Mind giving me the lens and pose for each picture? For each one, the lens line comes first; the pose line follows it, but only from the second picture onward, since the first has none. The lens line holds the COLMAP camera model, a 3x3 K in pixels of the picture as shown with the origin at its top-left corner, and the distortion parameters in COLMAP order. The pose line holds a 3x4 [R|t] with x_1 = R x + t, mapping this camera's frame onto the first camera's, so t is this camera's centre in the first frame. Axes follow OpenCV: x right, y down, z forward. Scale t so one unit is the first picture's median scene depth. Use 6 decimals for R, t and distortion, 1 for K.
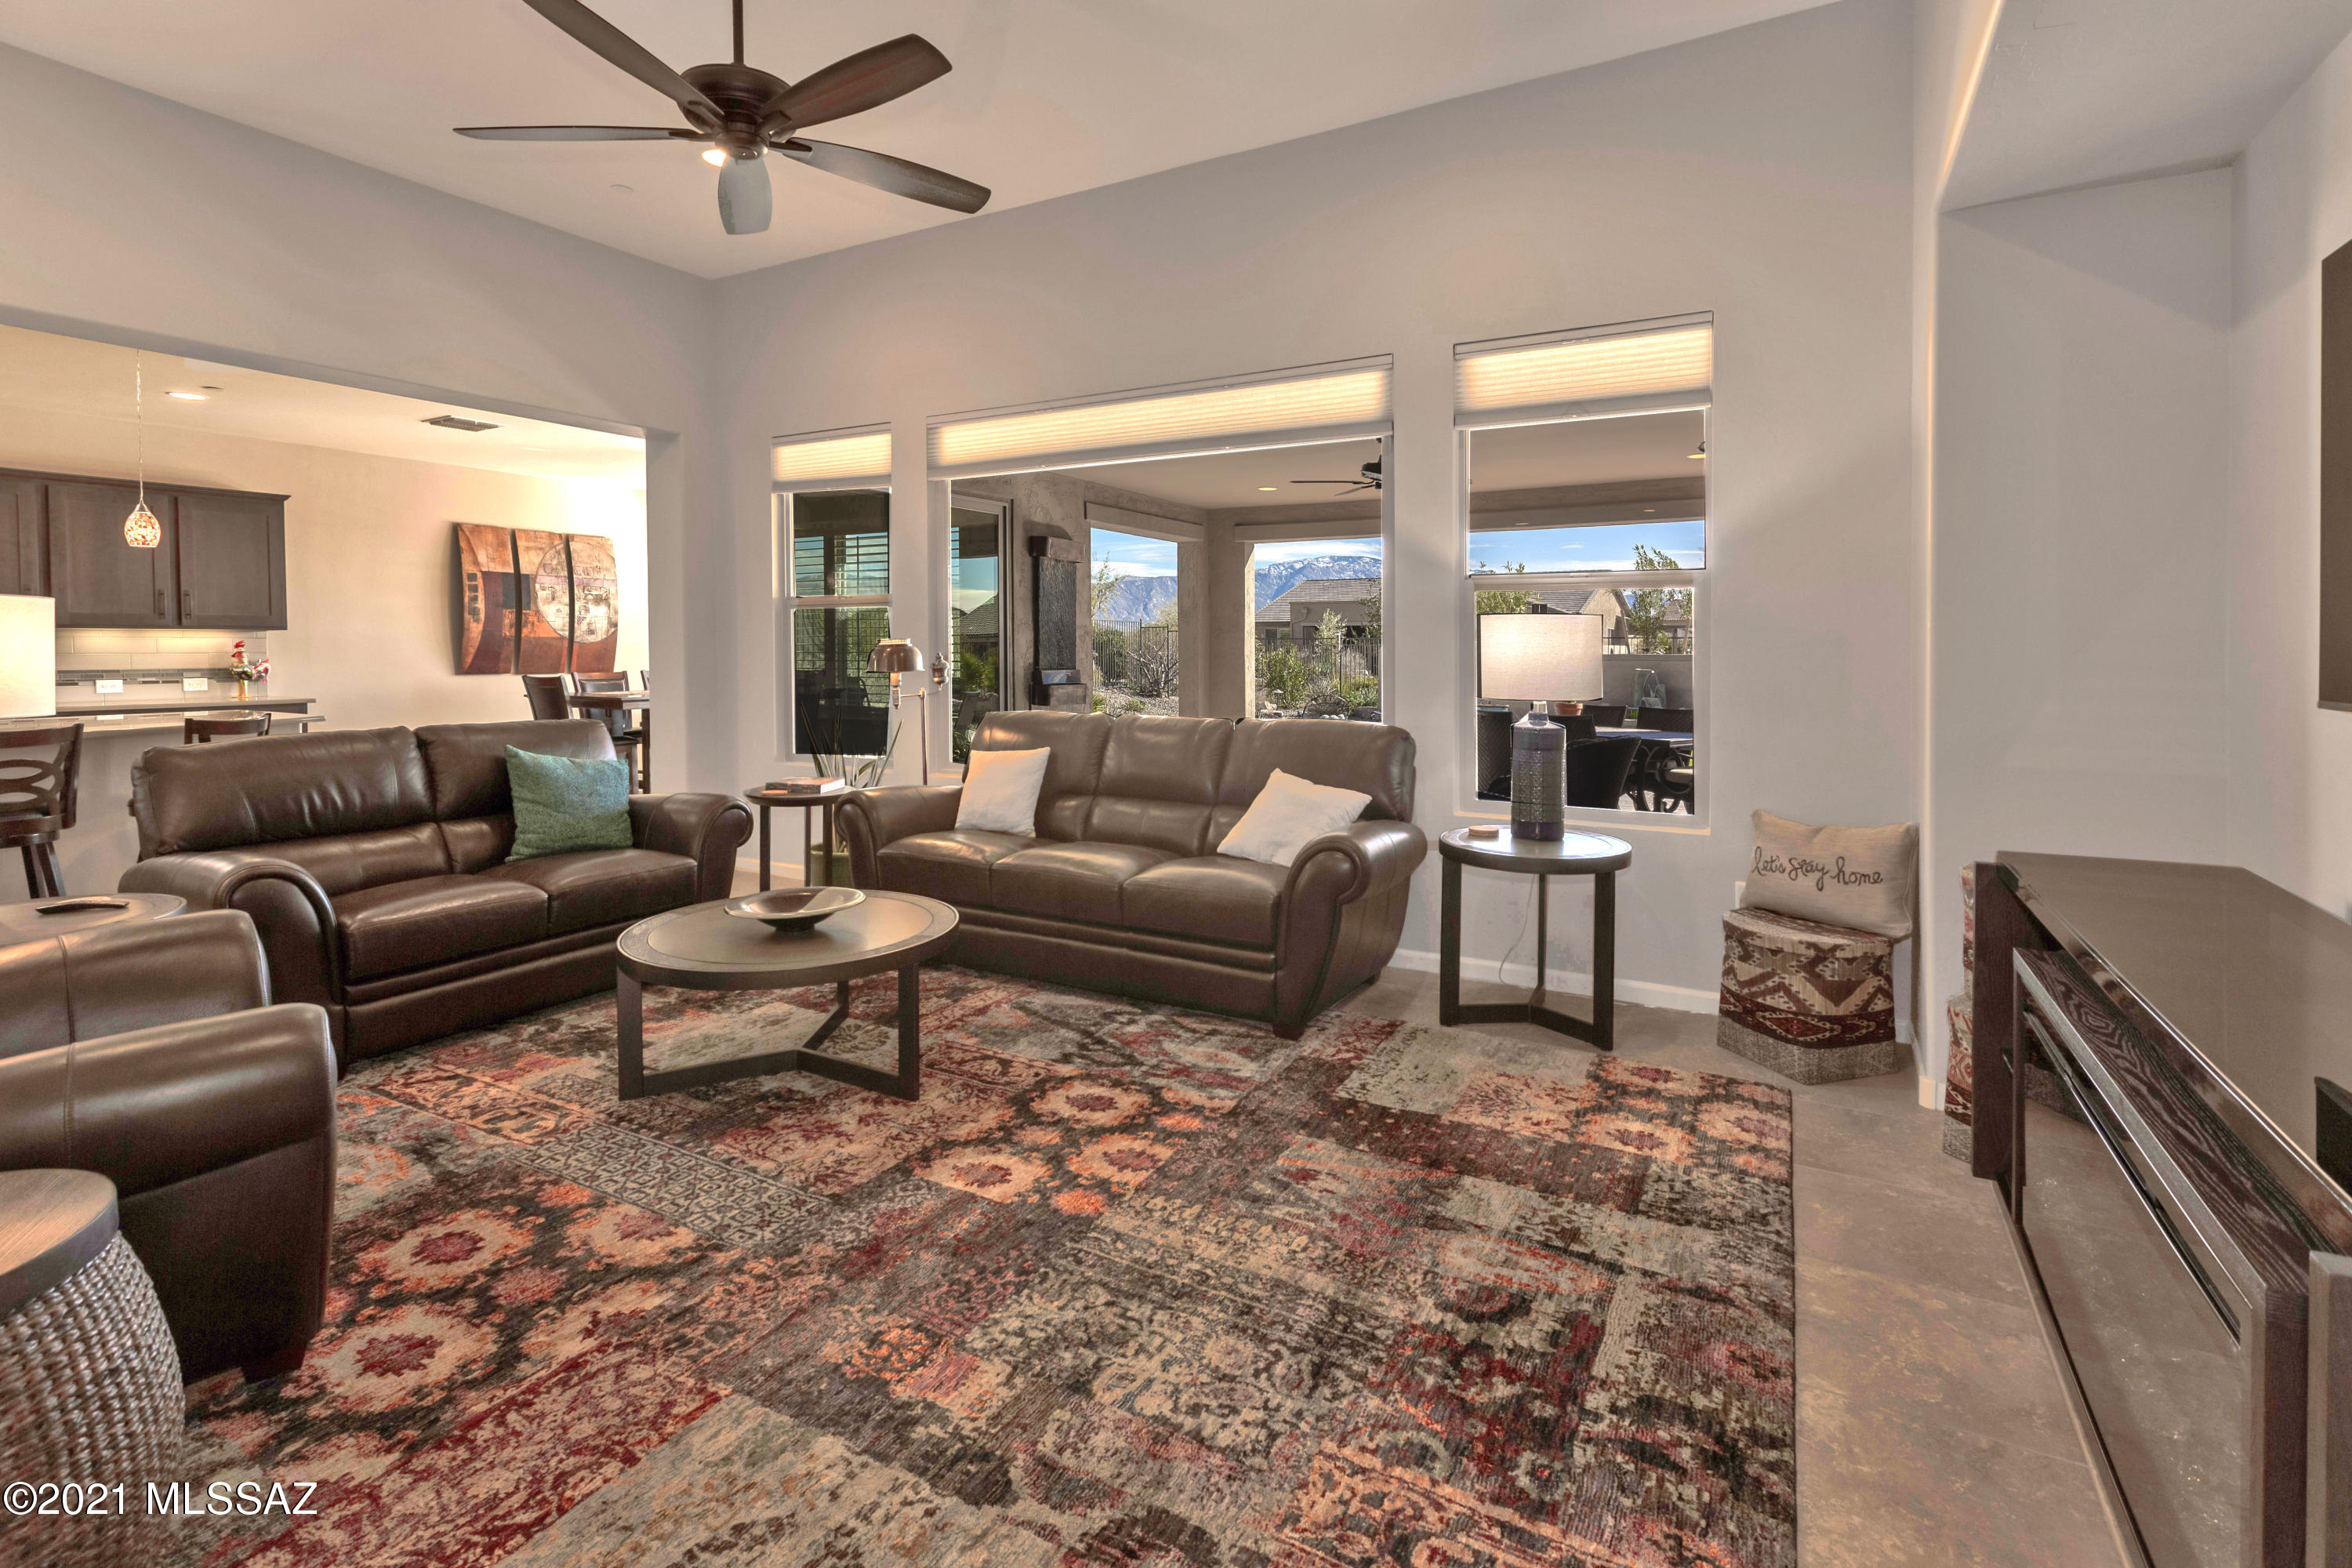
lens RADIAL K [[1104.9, 0, 1181.9], [0, 1104.9, 678.5], [0, 0, 1]] dist [0.000733, -0.000147]
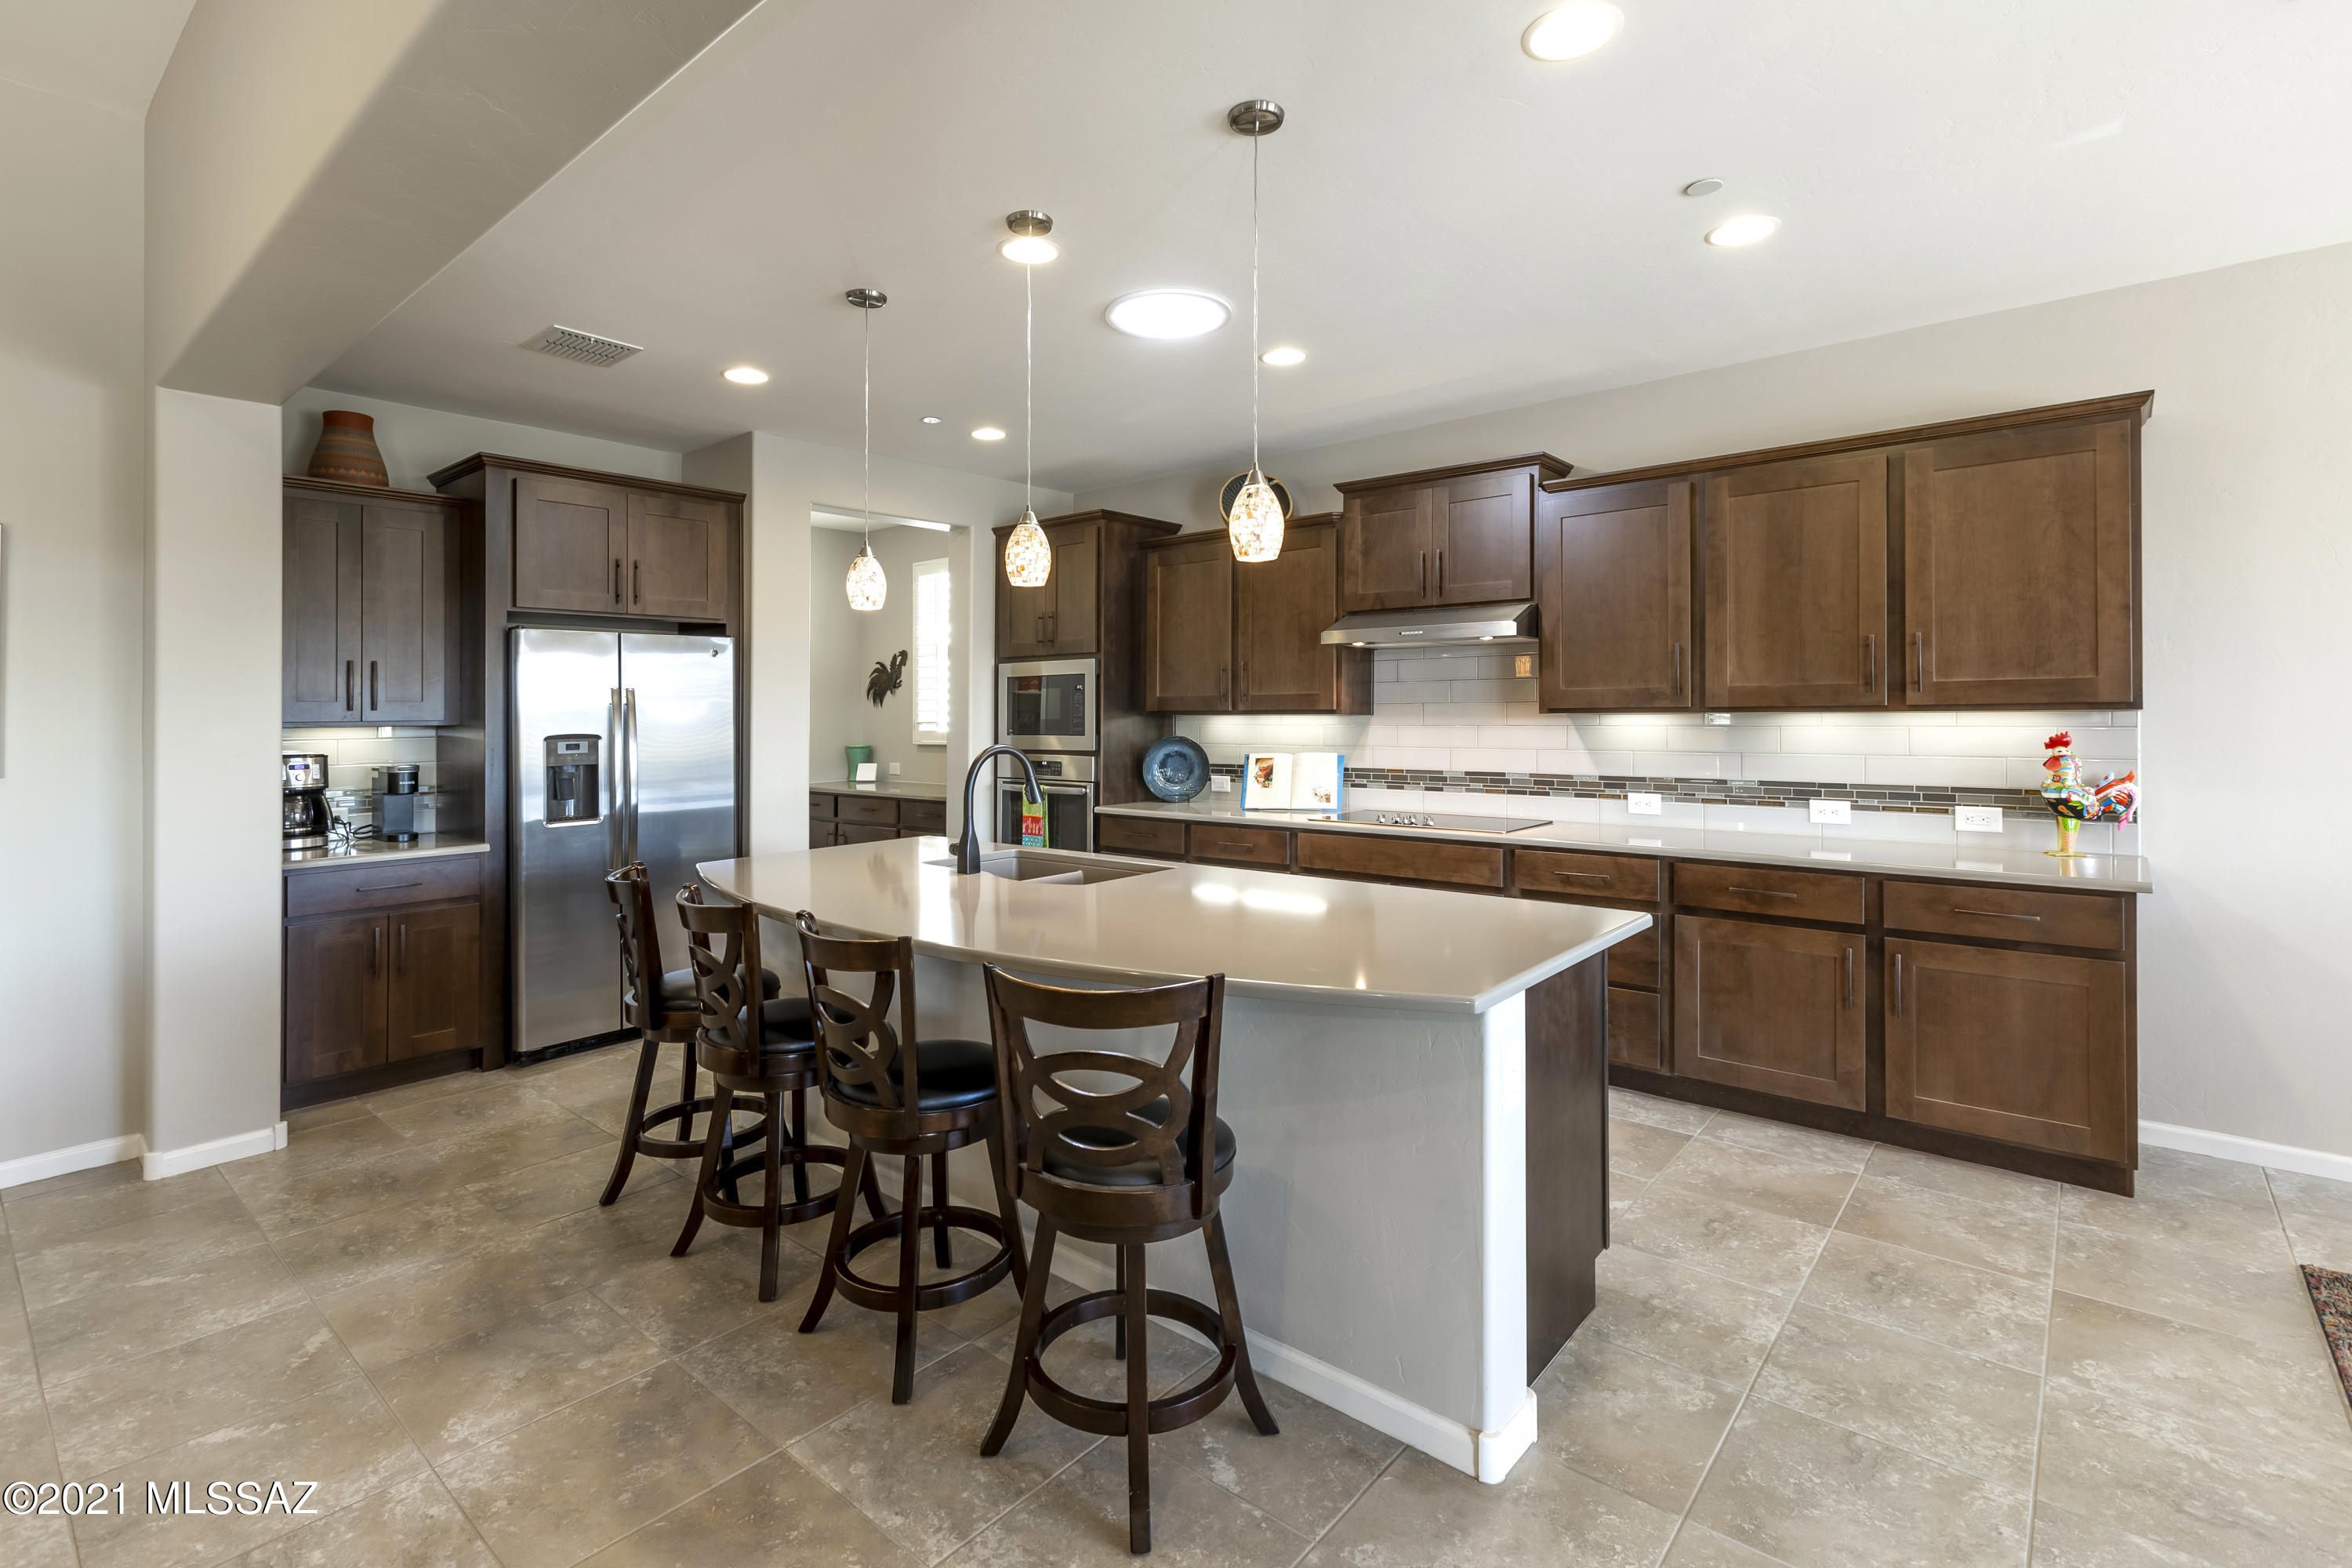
lens RADIAL K [[1084.5, 0, 1163.8], [0, 1084.5, 718.3], [0, 0, 1]] dist [0.001954, 0.000298]
pose [[-0.196966, 0.009441, -0.980365, -0.327678], [-0.018858, 0.999732, 0.013416, -0.039394], [0.980229, 0.021130, -0.196735, 0.719512]]
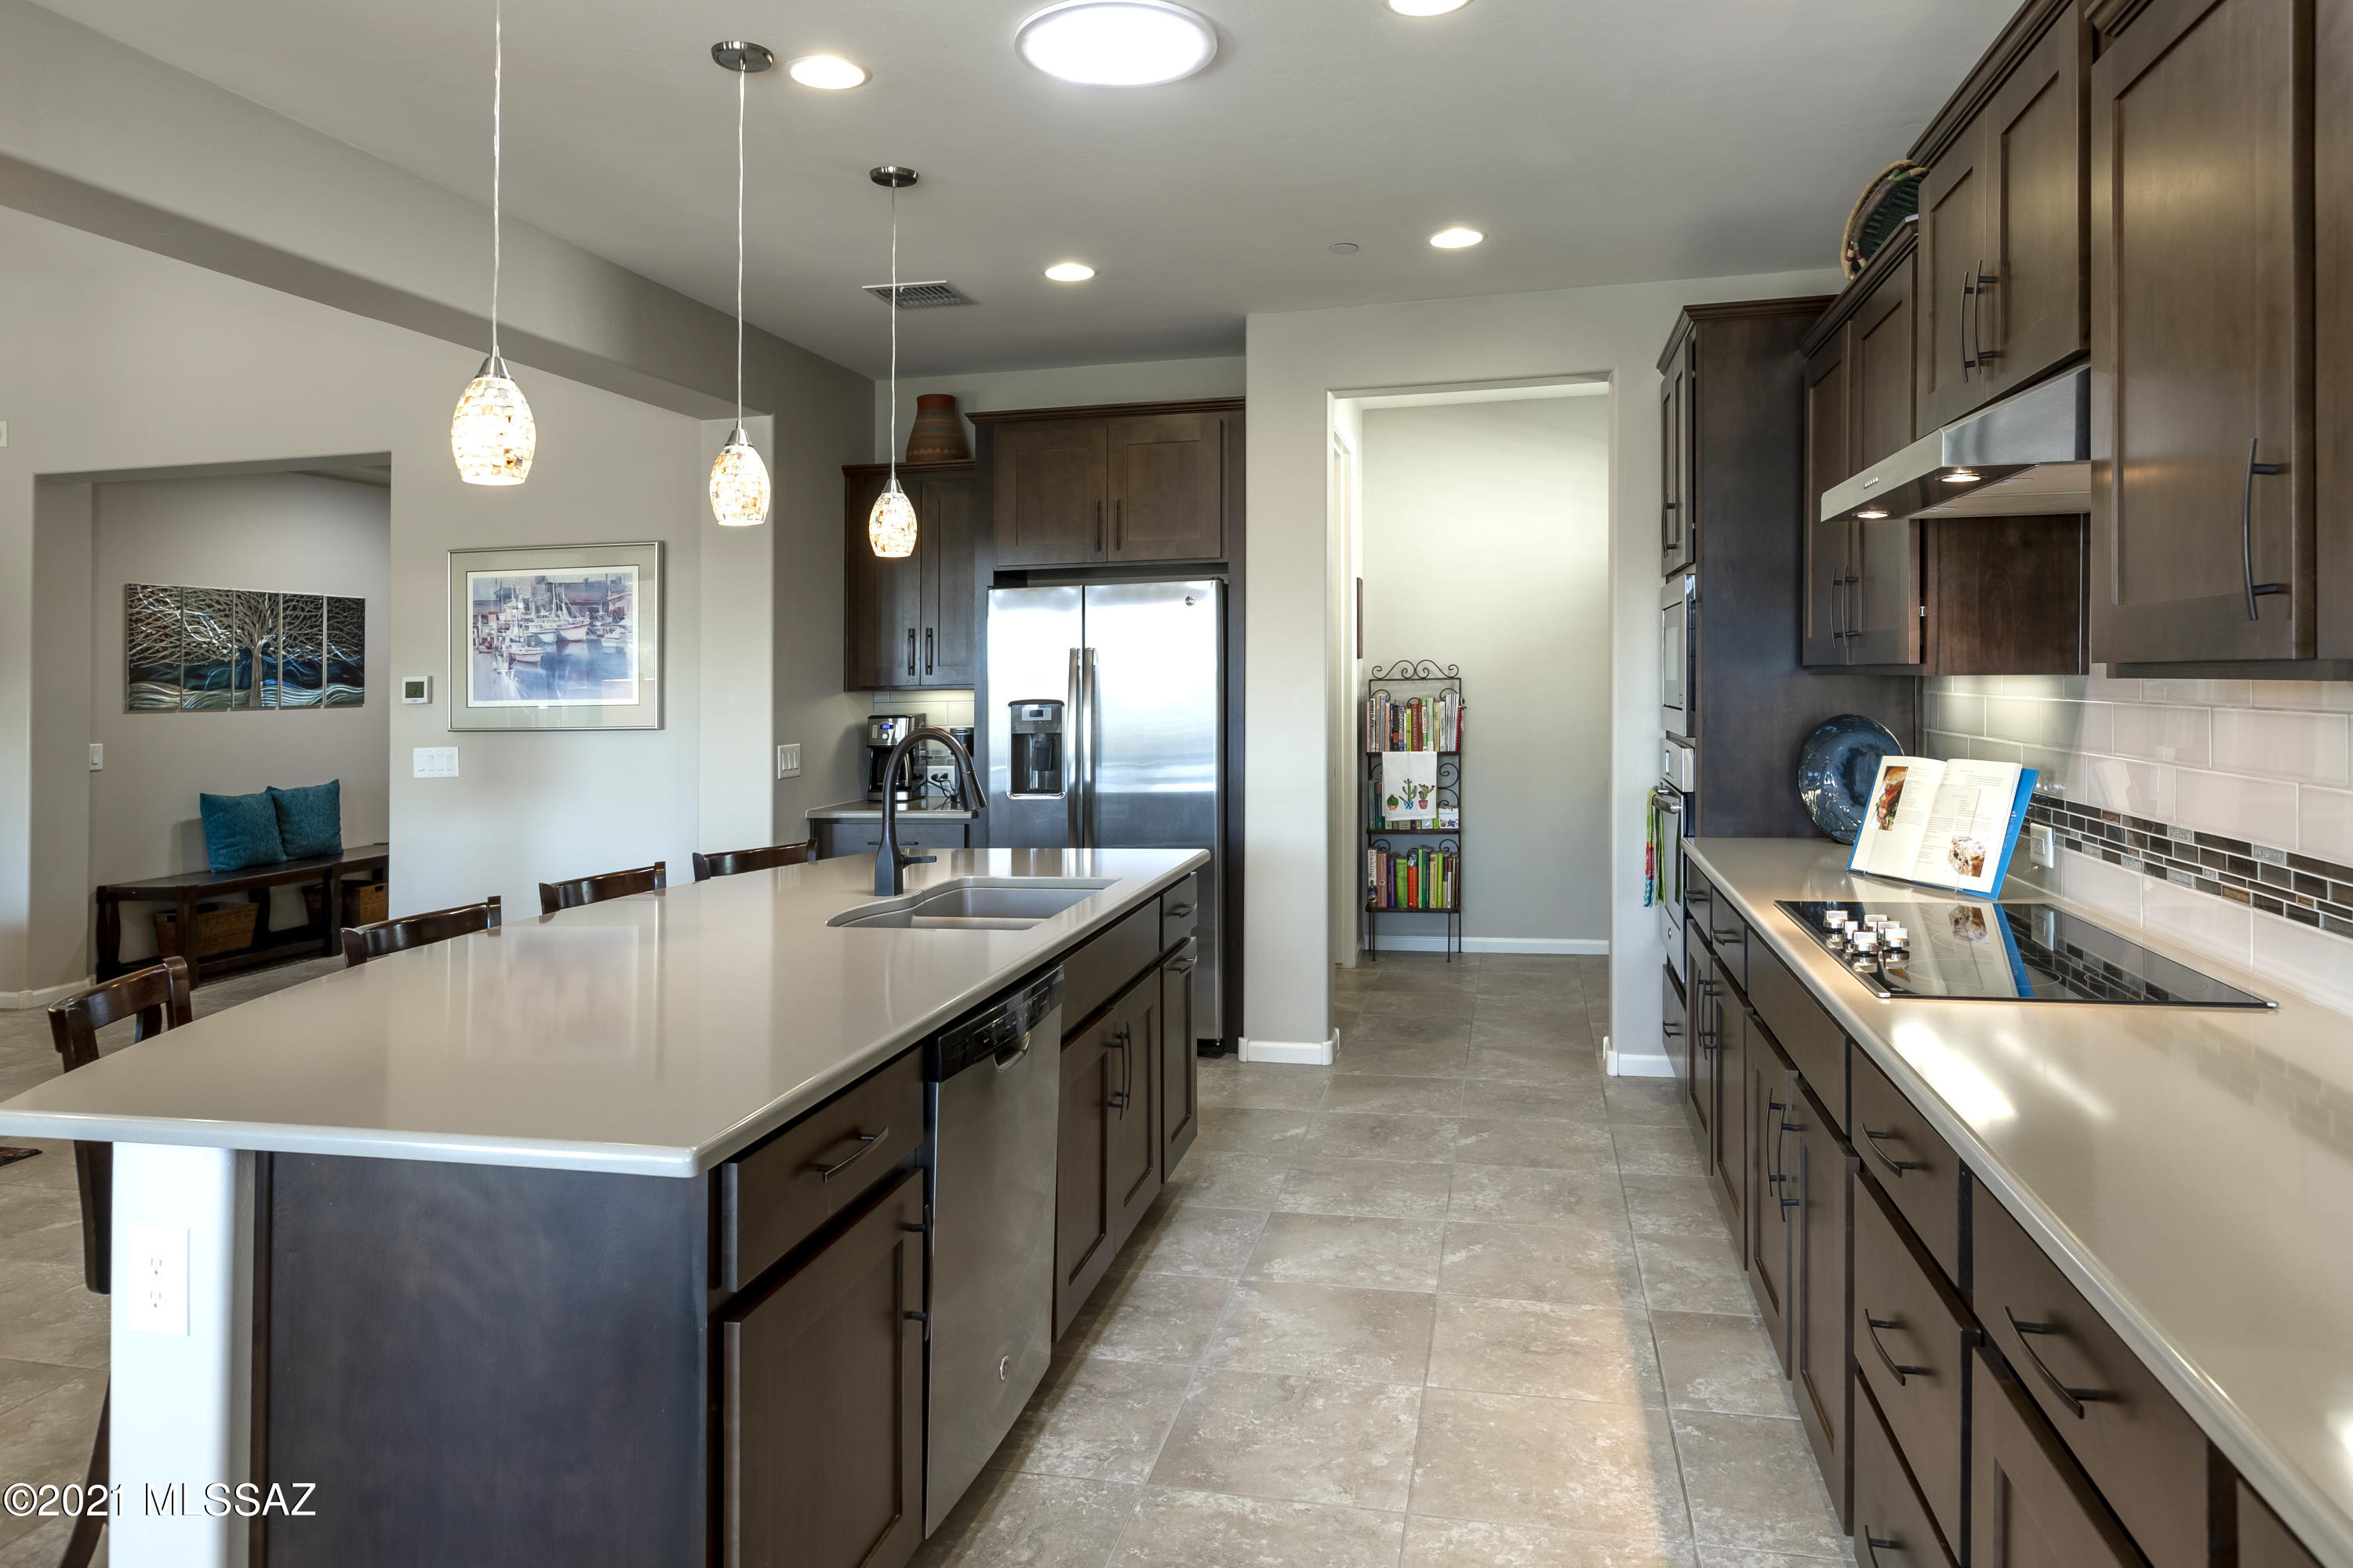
lens RADIAL K [[1504.0, 0, 1167.5], [0, 1504.0, 647.8], [0, 0, 1]] dist [-0.006849, -0.002335]
pose [[-0.961252, 0.012969, -0.275367, -0.690149], [0.011145, 0.999904, 0.008189, -0.047872], [0.275447, 0.004803, -0.961304, 1.022361]]
